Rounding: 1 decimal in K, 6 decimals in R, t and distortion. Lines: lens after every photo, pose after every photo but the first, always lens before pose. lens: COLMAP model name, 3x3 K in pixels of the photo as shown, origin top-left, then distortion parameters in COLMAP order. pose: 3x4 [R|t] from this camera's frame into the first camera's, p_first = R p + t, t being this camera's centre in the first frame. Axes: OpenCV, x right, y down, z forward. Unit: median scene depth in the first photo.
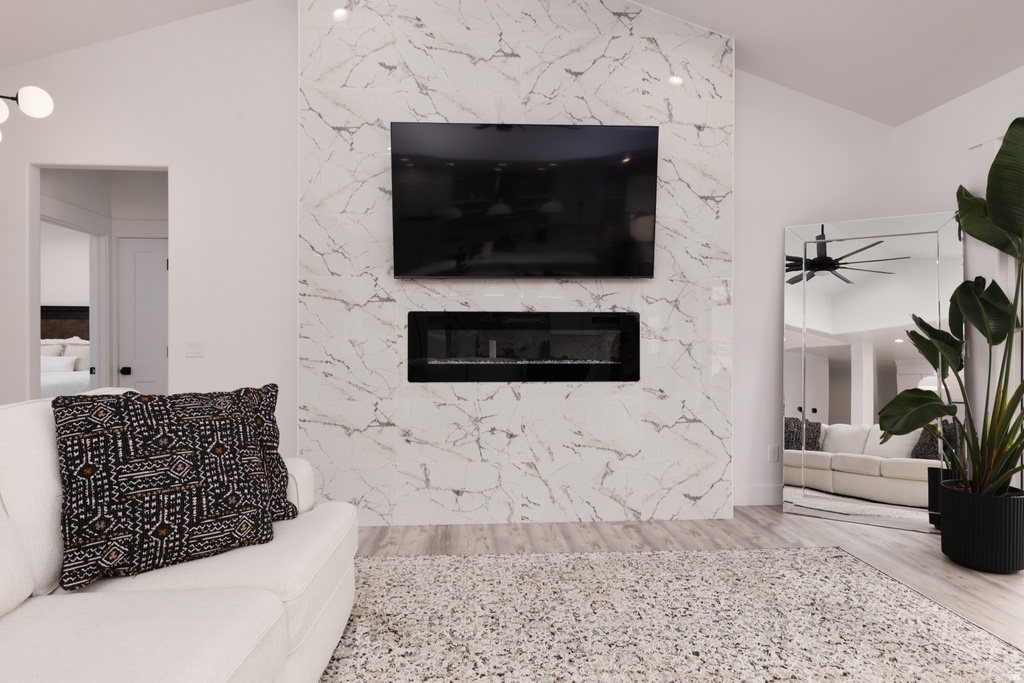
lens RADIAL K [[578.0, 0, 508.6], [0, 578.0, 345.2], [0, 0, 1]] dist [0.008100, -0.000180]
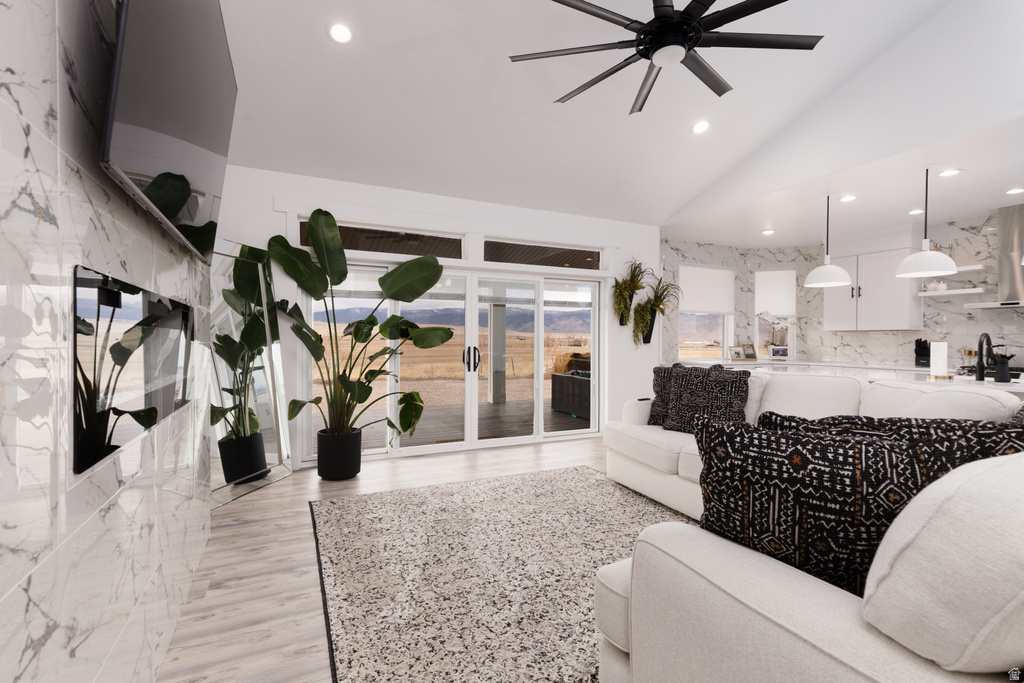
lens RADIAL K [[478.2, 0, 506.4], [0, 478.2, 340.8], [0, 0, 1]] dist [0.009802, -0.001399]
pose [[-0.360075, -0.002985, 0.932919, -0.518465], [-0.002514, 0.999994, 0.002229, -0.013909], [-0.932920, -0.001543, -0.360080, 0.859325]]
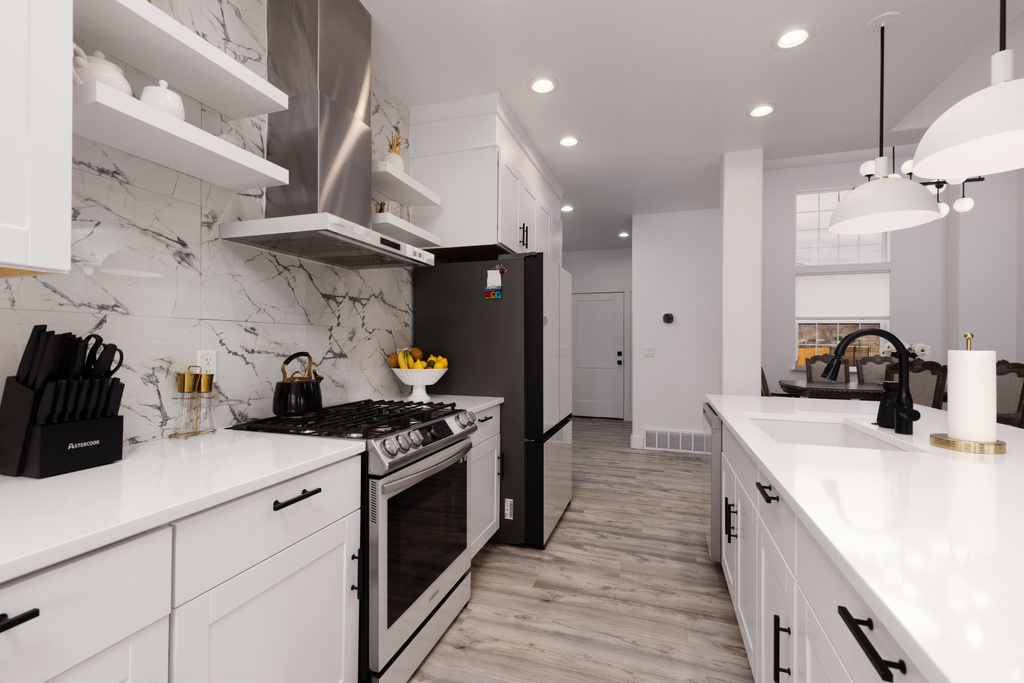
lens RADIAL K [[461.1, 0, 501.8], [0, 461.1, 342.0], [0, 0, 1]] dist [0.005980, -0.000359]
pose [[-0.385918, -0.005309, -0.922518, 0.653182], [-0.011894, 0.999929, -0.000779, -0.013526], [0.922456, 0.010672, -0.385954, -0.648500]]
